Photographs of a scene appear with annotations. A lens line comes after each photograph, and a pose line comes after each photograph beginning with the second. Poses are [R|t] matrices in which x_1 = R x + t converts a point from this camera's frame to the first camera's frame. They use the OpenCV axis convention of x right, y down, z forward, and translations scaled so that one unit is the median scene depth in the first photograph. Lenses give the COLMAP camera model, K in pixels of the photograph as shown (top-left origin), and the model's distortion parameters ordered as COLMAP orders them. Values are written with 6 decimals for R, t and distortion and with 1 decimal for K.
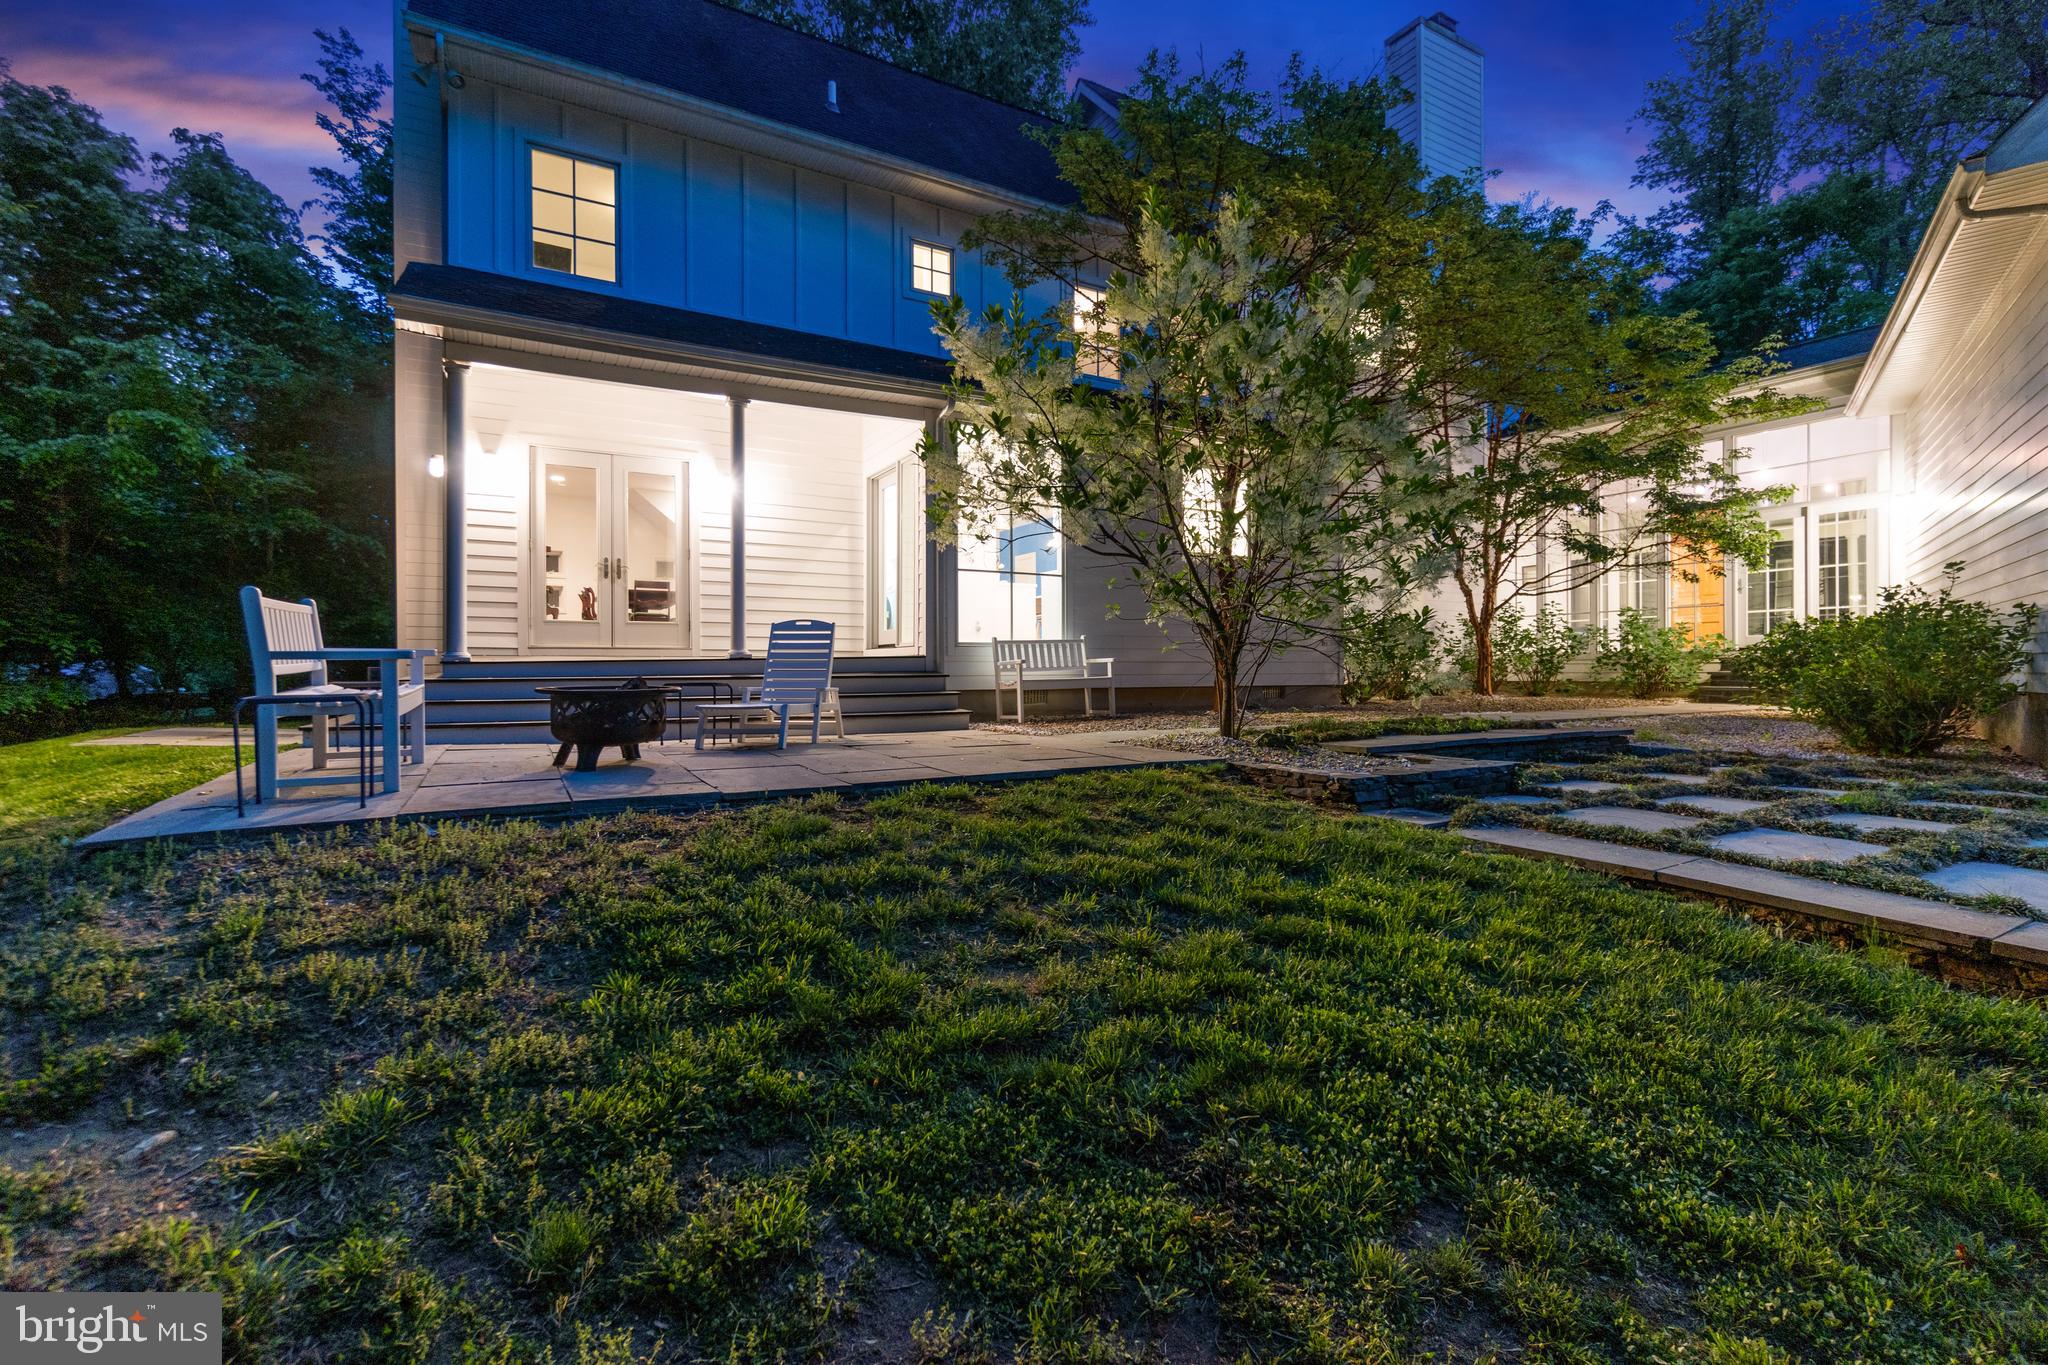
lens RADIAL K [[896.3, 0, 1017.3], [0, 896.3, 670.9], [0, 0, 1]] dist [-0.002099, -0.000272]
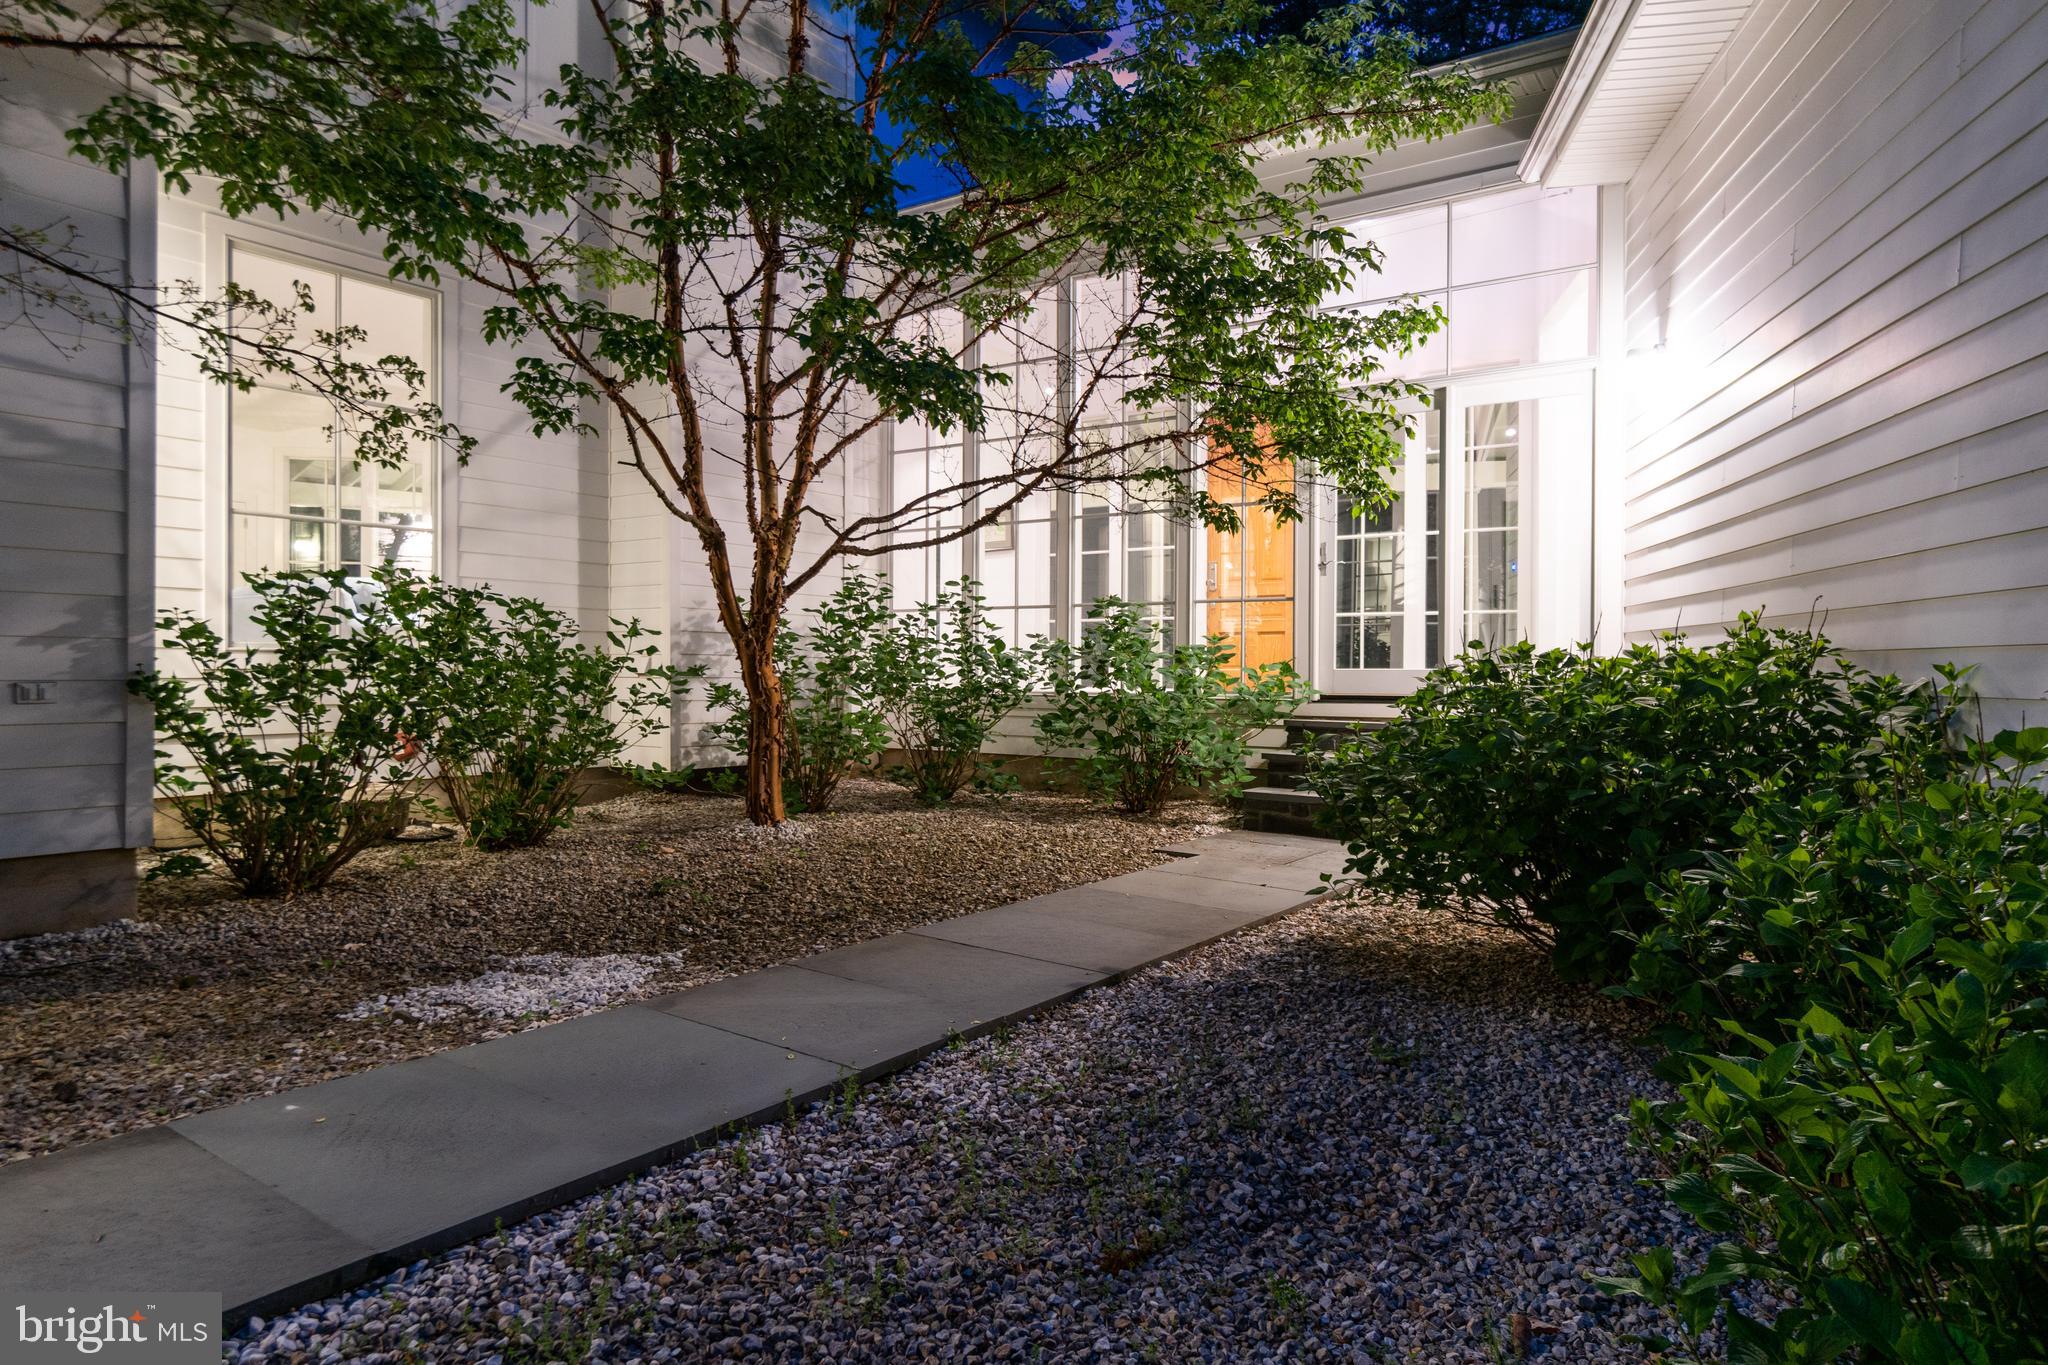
lens RADIAL K [[1195.6, 0, 1024.0], [0, 1195.6, 682.5], [0, 0, 1]] dist [0.000692, 0.000224]
pose [[0.902984, 0.005314, 0.429640, 0.413266], [-0.010517, 0.999897, 0.009738, -0.036628], [-0.429545, -0.013312, 0.902948, 0.520717]]
